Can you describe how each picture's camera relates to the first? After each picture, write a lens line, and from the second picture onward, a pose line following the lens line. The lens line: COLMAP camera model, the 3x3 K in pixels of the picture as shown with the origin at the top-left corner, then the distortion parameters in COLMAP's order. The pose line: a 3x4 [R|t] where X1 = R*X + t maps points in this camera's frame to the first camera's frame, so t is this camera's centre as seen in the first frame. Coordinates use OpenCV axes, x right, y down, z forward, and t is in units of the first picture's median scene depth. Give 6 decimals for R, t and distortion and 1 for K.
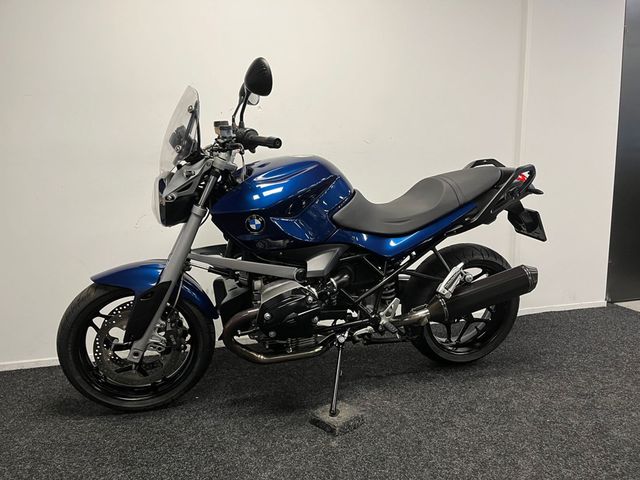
lens RADIAL K [[492.3, 0, 320.0], [0, 492.3, 240.0], [0, 0, 1]] dist [0.067891, -0.089936]
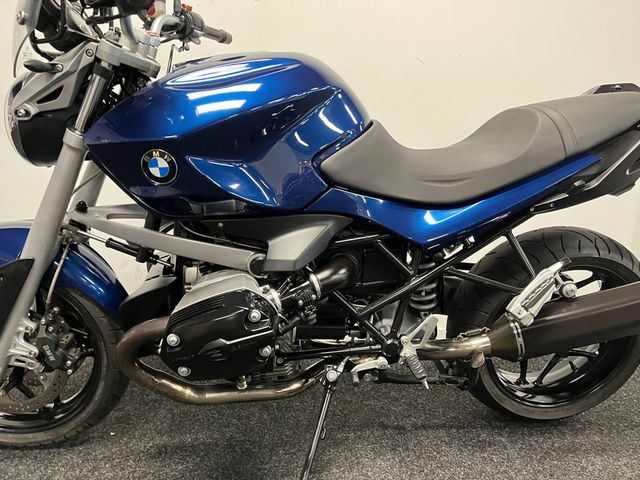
lens RADIAL K [[492.3, 0, 320.0], [0, 492.3, 240.0], [0, 0, 1]] dist [0.067891, -0.089936]
pose [[0.986161, 0.072774, -0.148966, 0.106303], [-0.062021, 0.995207, 0.075604, -0.004529], [0.153754, -0.065318, 0.985948, 0.421494]]
